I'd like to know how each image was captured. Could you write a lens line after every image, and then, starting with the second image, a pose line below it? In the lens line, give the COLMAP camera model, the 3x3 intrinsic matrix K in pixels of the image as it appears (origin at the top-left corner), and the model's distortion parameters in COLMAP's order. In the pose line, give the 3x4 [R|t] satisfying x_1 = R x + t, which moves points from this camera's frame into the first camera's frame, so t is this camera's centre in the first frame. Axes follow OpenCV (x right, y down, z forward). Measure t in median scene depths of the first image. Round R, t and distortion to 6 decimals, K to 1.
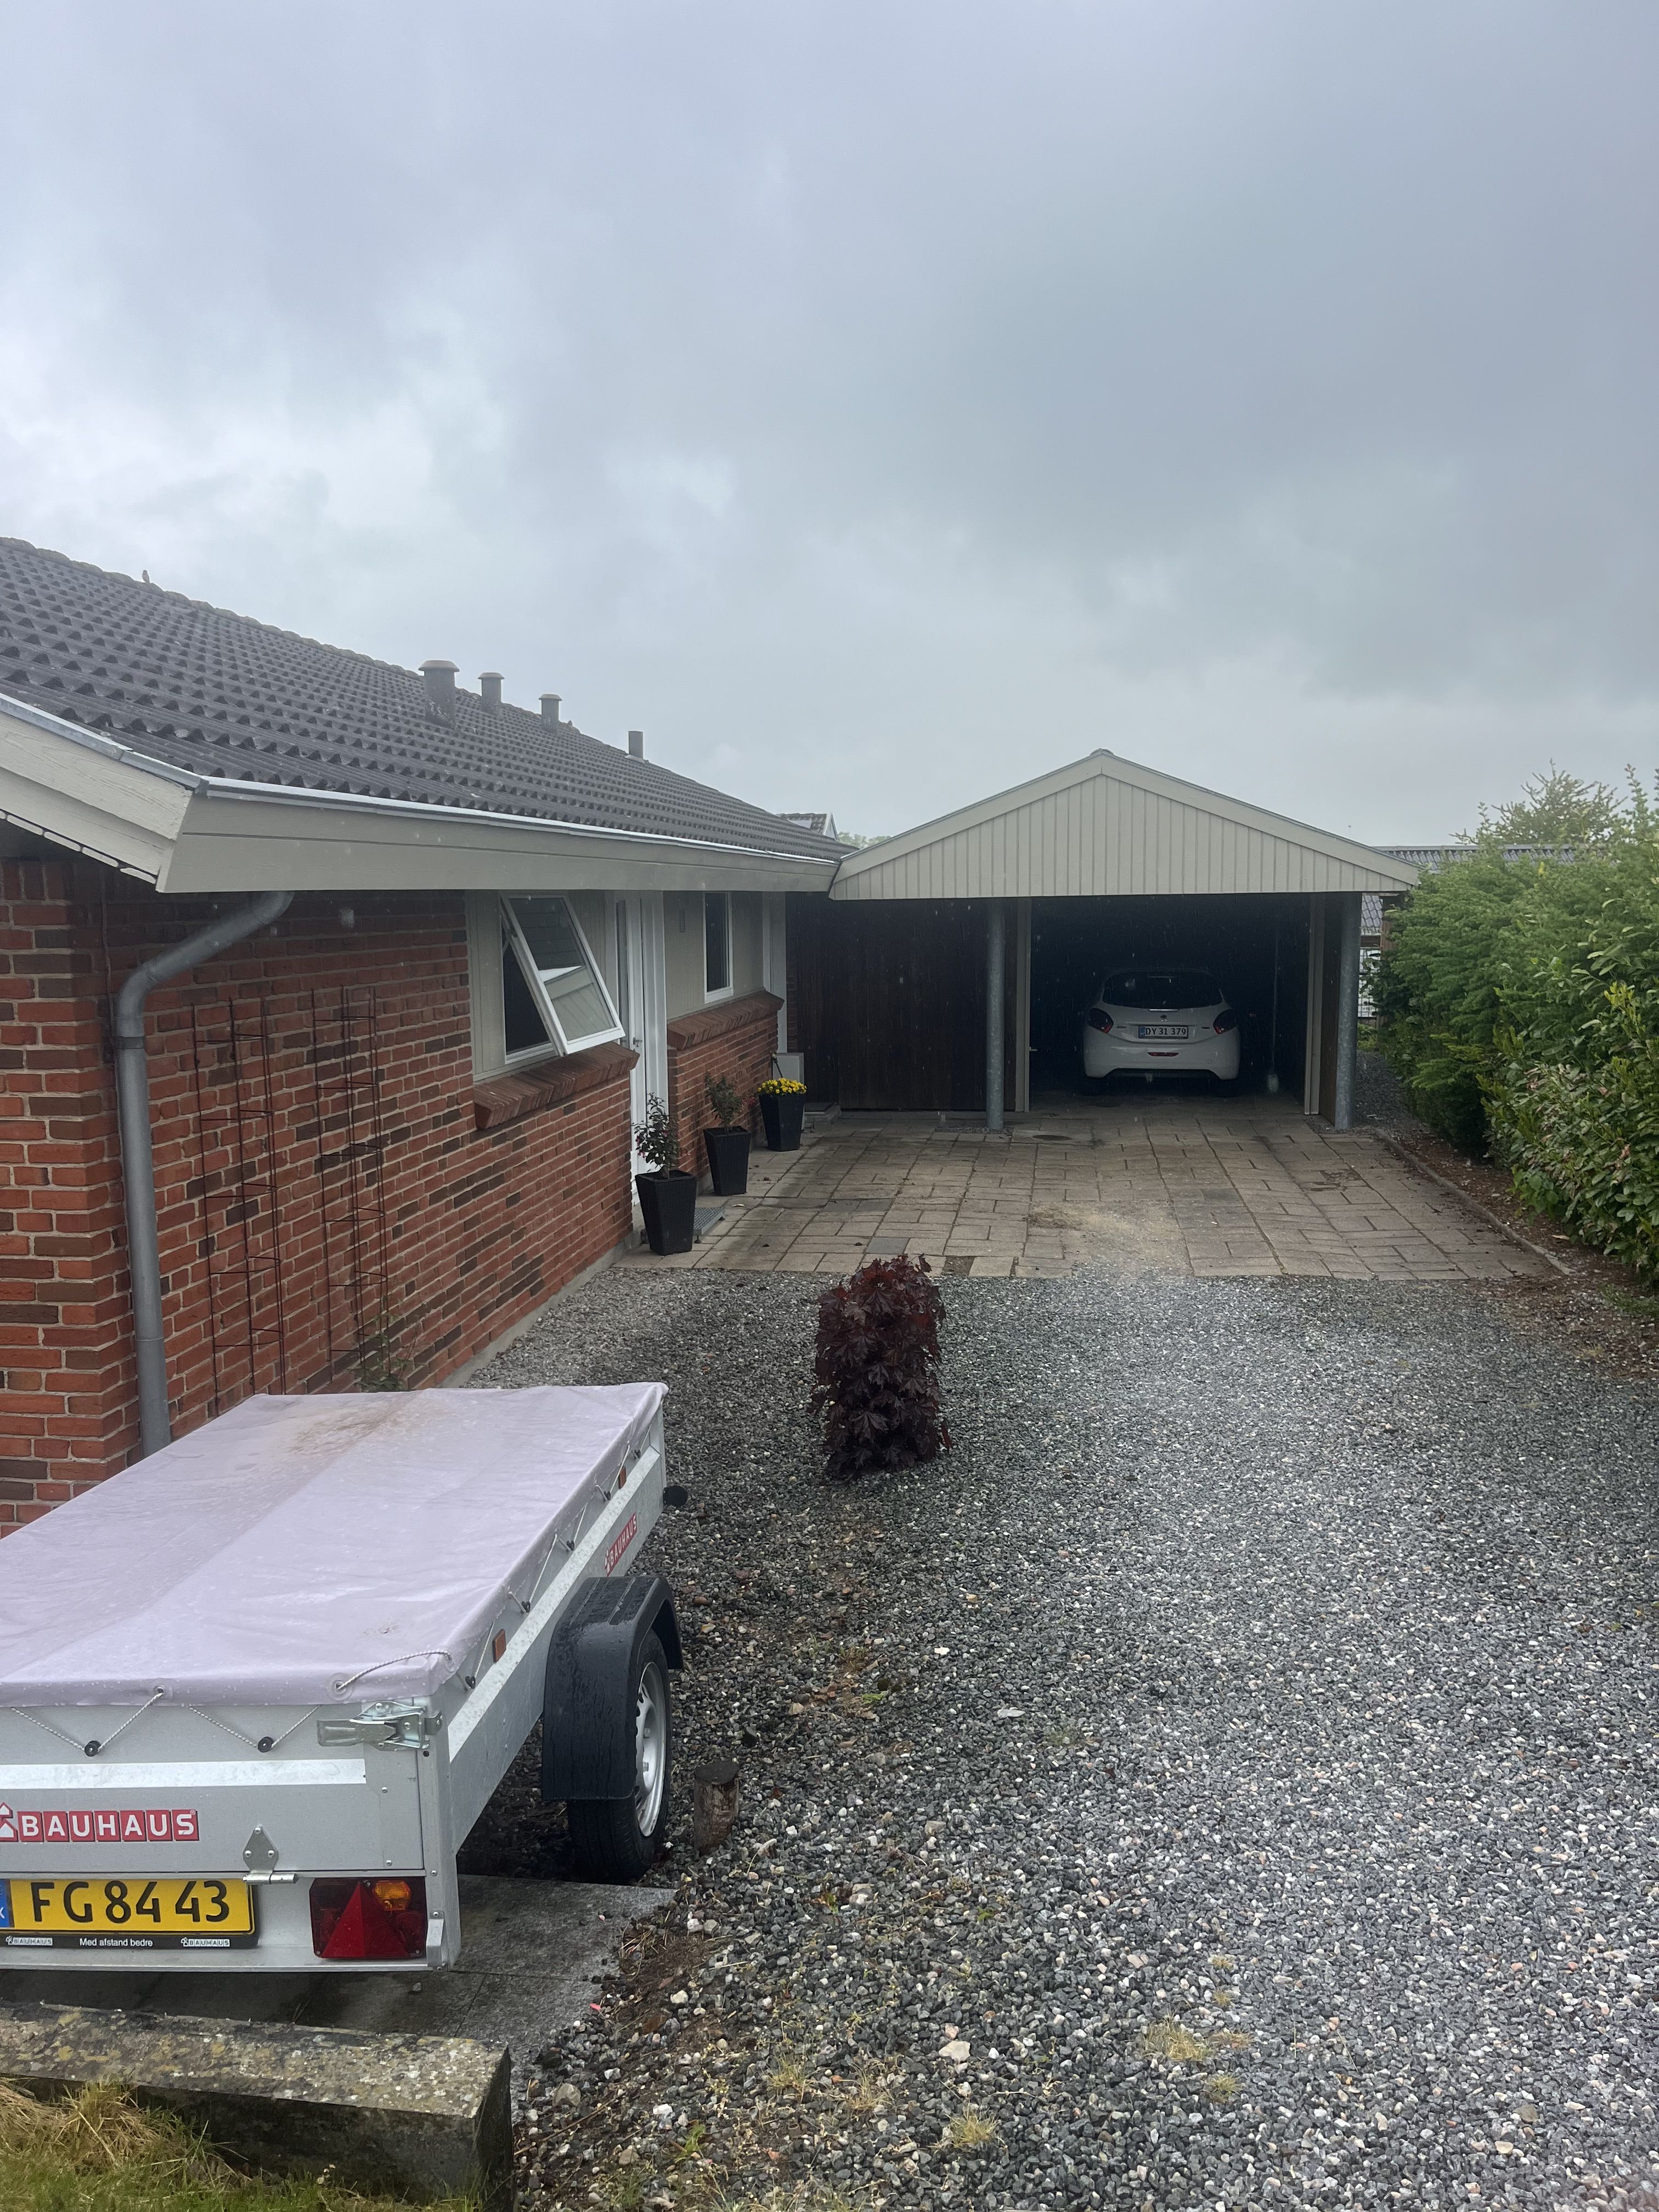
lens RADIAL K [[1673.5, 0, 801.0], [0, 1673.5, 1174.8], [0, 0, 1]] dist [0.020728, -0.003525]
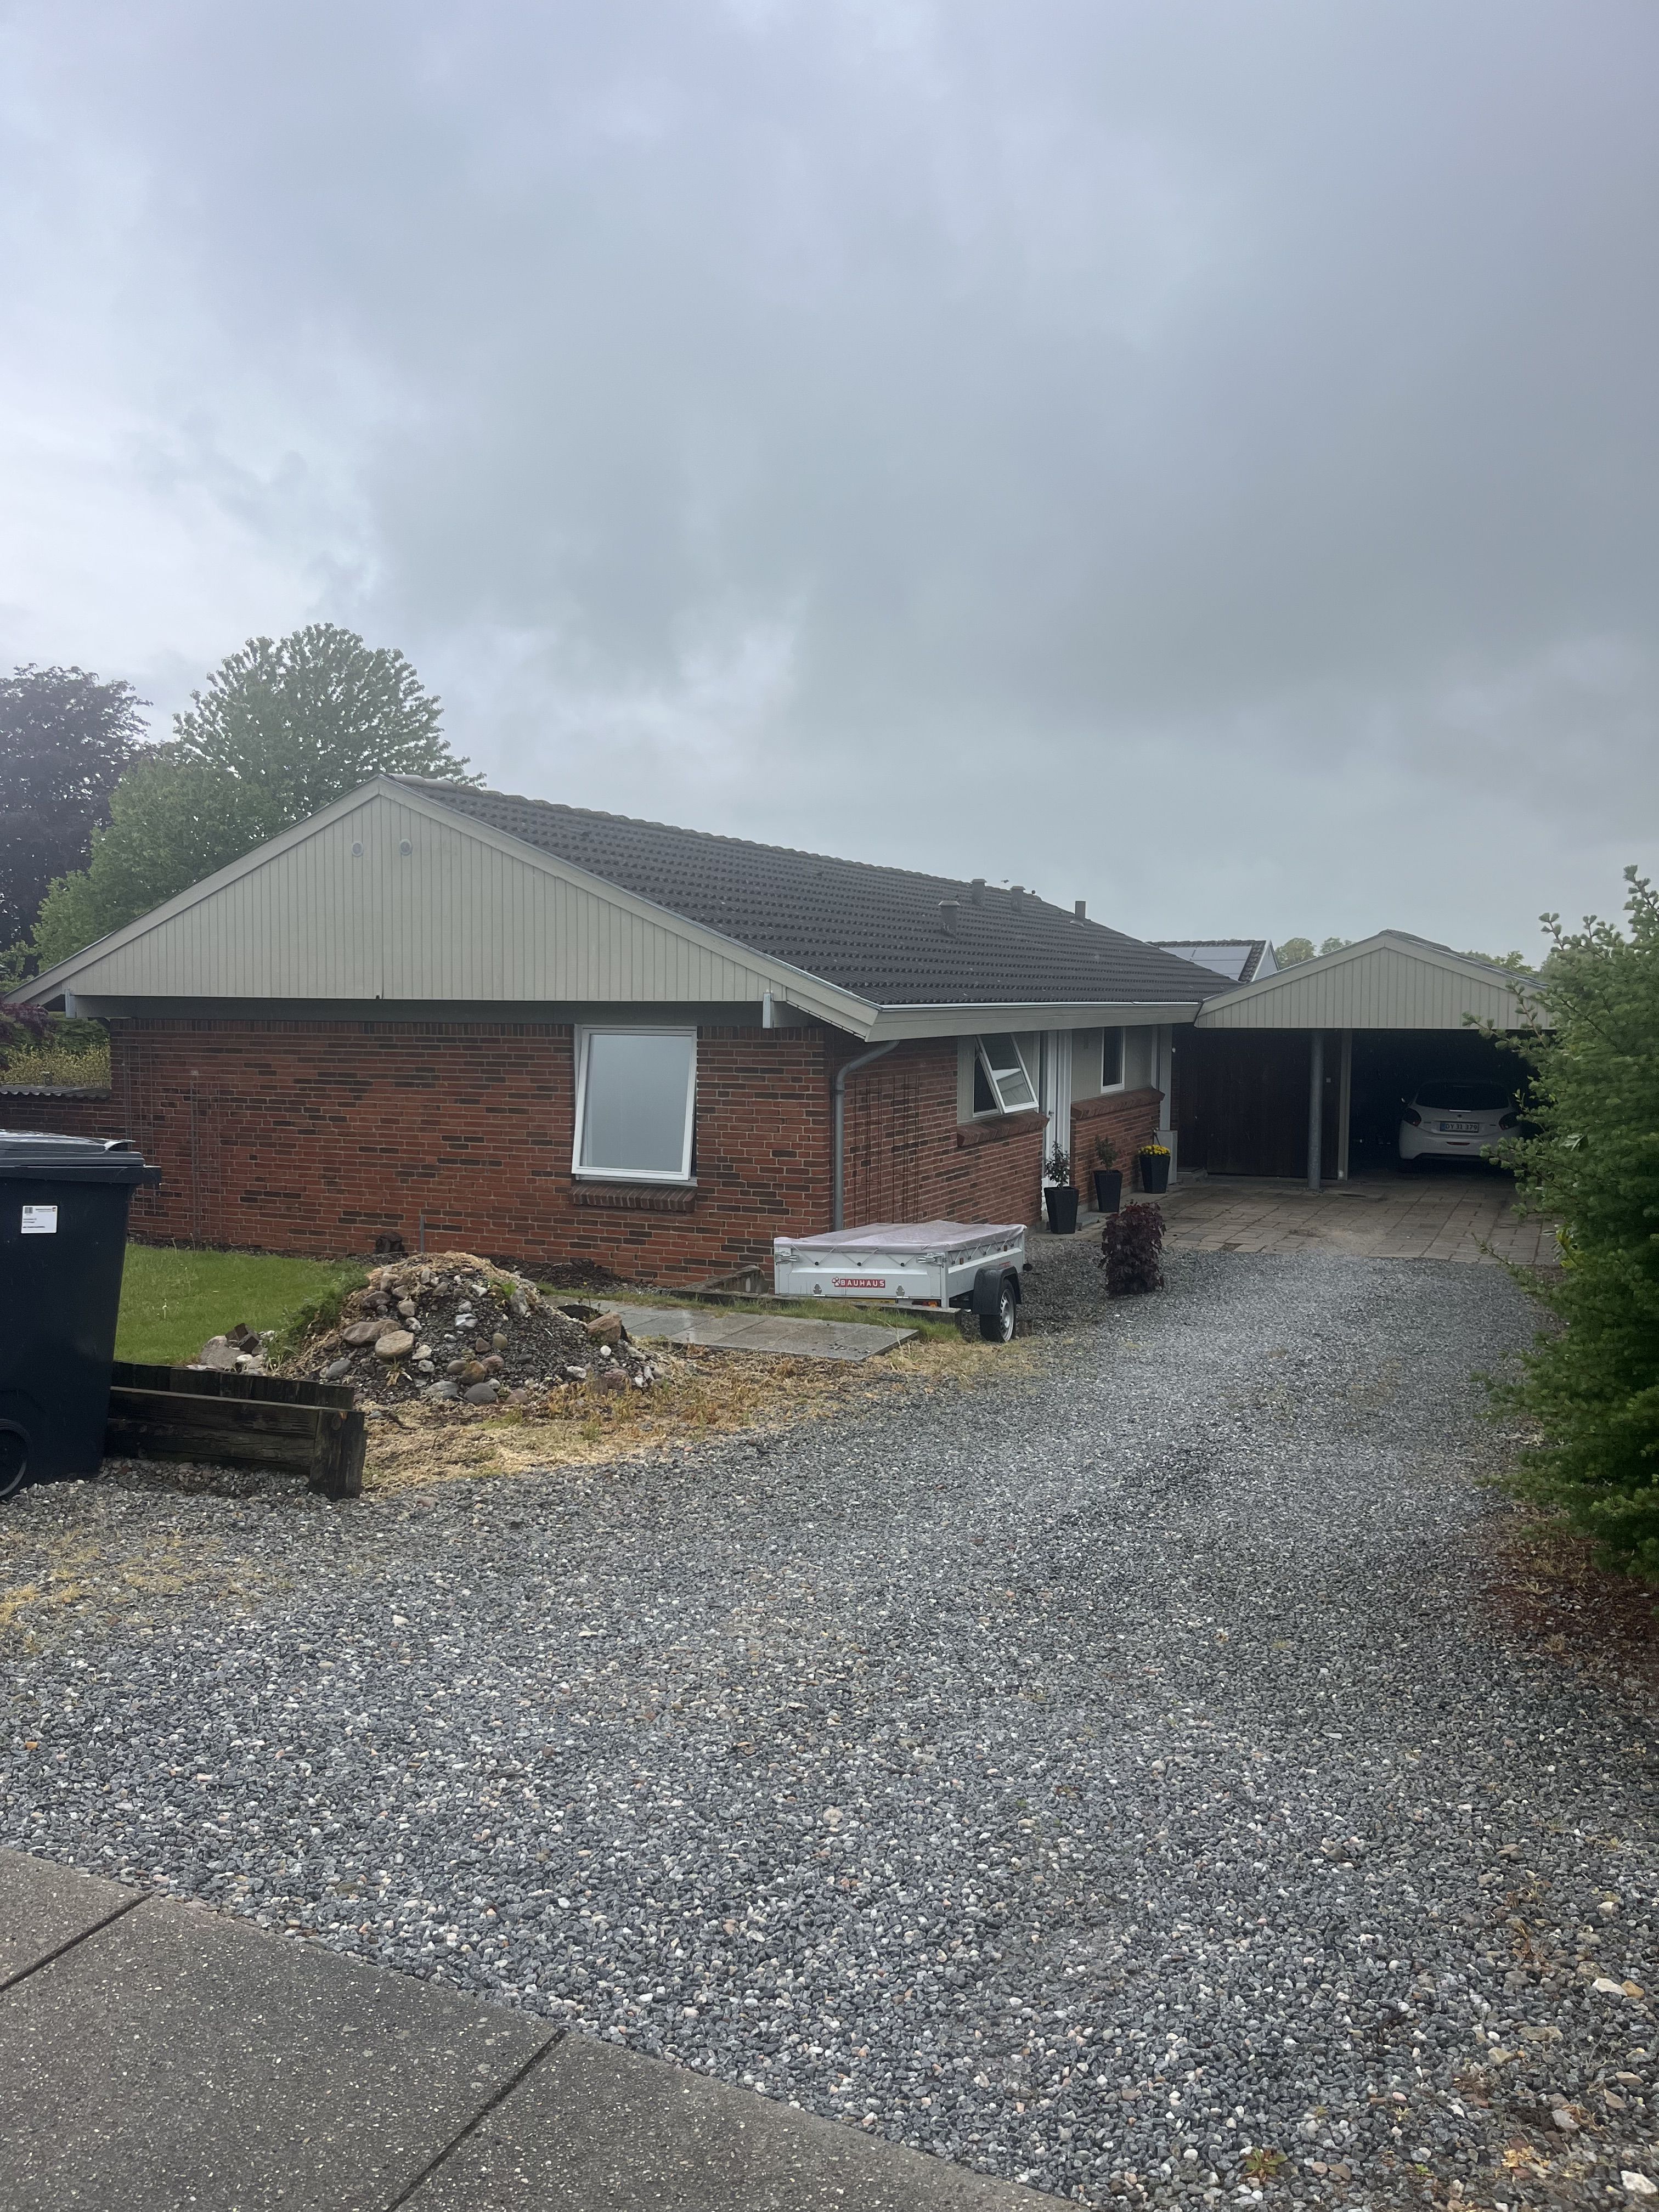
lens RADIAL K [[1673.5, 0, 829.2], [0, 1673.5, 1105.7], [0, 0, 1]] dist [0.020728, -0.003525]
pose [[0.965061, 0.029066, -0.260408, 0.165391], [-0.055295, 0.994038, -0.093972, 0.110843], [0.256124, 0.105088, 0.960915, -0.900126]]
